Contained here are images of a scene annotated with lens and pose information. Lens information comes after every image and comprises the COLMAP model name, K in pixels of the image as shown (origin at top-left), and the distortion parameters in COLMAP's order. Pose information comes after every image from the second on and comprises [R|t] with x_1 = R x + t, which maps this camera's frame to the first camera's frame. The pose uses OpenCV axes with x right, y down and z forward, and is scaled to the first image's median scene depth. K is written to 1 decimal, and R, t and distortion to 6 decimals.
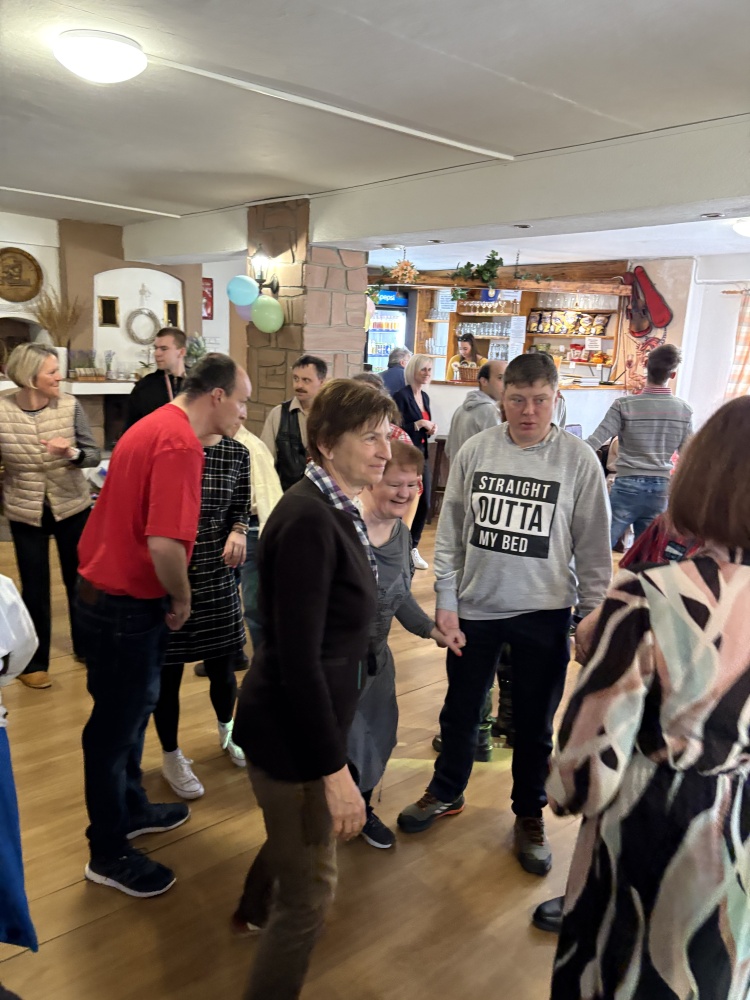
lens RADIAL K [[753.1, 0, 374.9], [0, 753.1, 506.5], [0, 0, 1]] dist [0.028573, -0.038602]
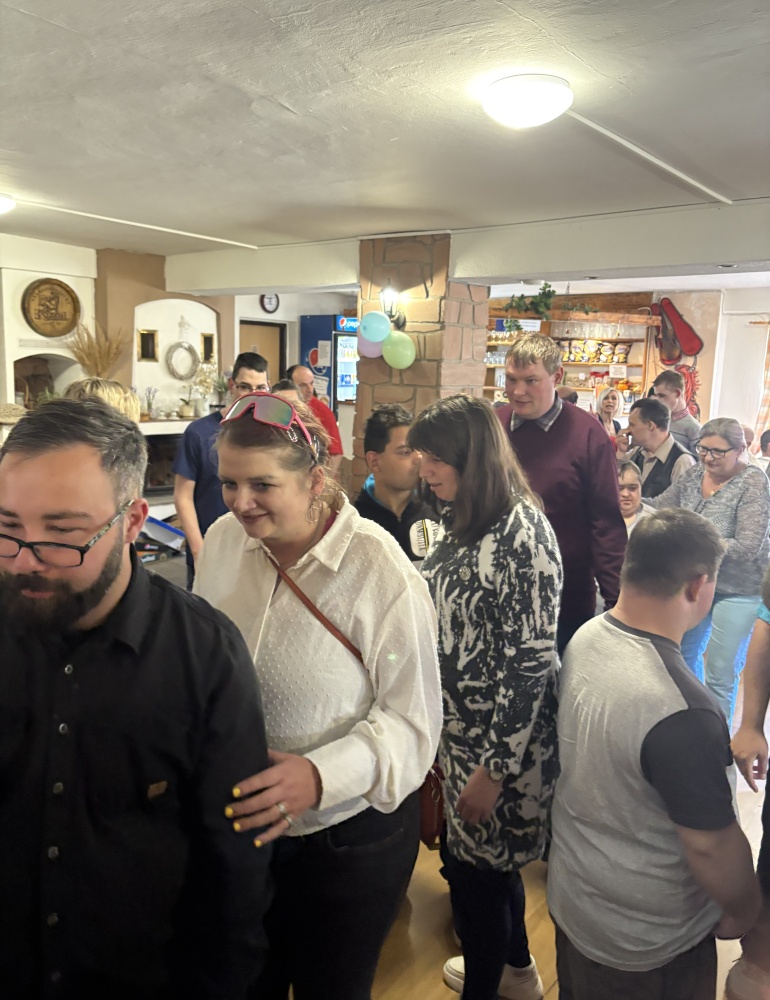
lens RADIAL K [[768.2, 0, 374.3], [0, 768.2, 494.2], [0, 0, 1]] dist [0.007372, -0.012346]
pose [[0.984099, -0.042902, 0.172364, -0.254335], [0.051125, 0.997742, -0.043554, -0.021168], [-0.170107, 0.051674, 0.984070, 0.033675]]
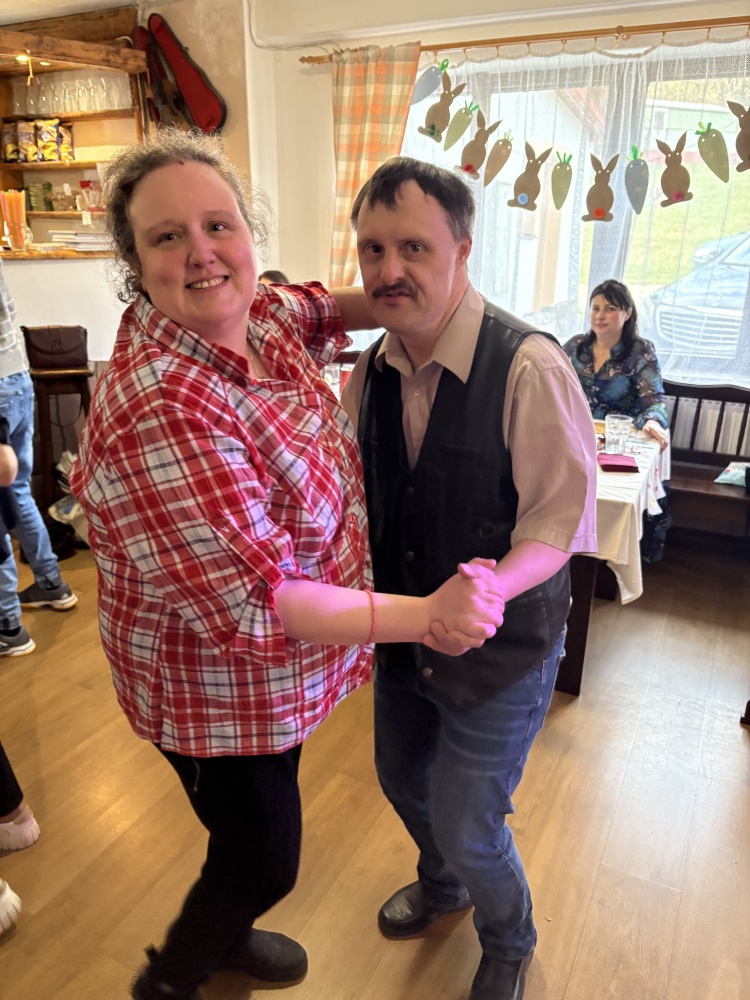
lens RADIAL K [[753.1, 0, 377.0], [0, 753.1, 528.6], [0, 0, 1]] dist [0.028573, -0.038602]
pose [[0.908712, -0.186656, 0.373367, 0.233800], [0.125559, 0.975256, 0.181966, -0.041474], [-0.398093, -0.118475, 0.909662, 0.423529]]
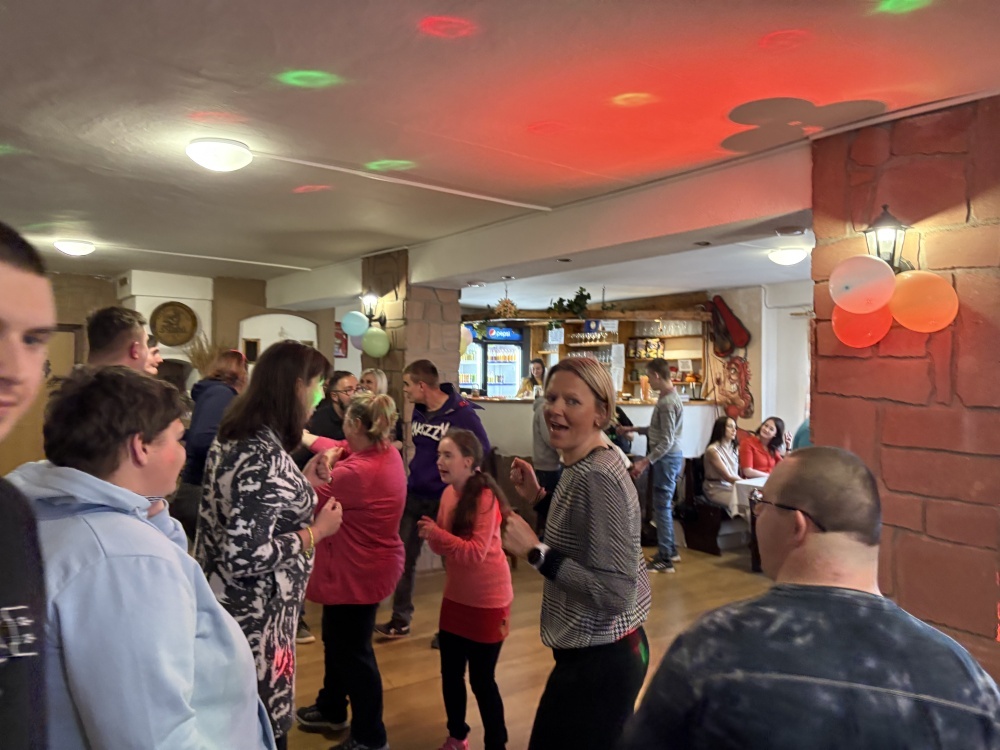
lens RADIAL K [[753.1, 0, 482.0], [0, 753.1, 381.8], [0, 0, 1]] dist [0.028573, -0.038602]
pose [[0.997647, -0.033781, -0.059656, 0.066647], [0.019752, 0.974905, -0.221742, 0.050121], [0.065650, 0.220042, 0.973279, -0.087768]]
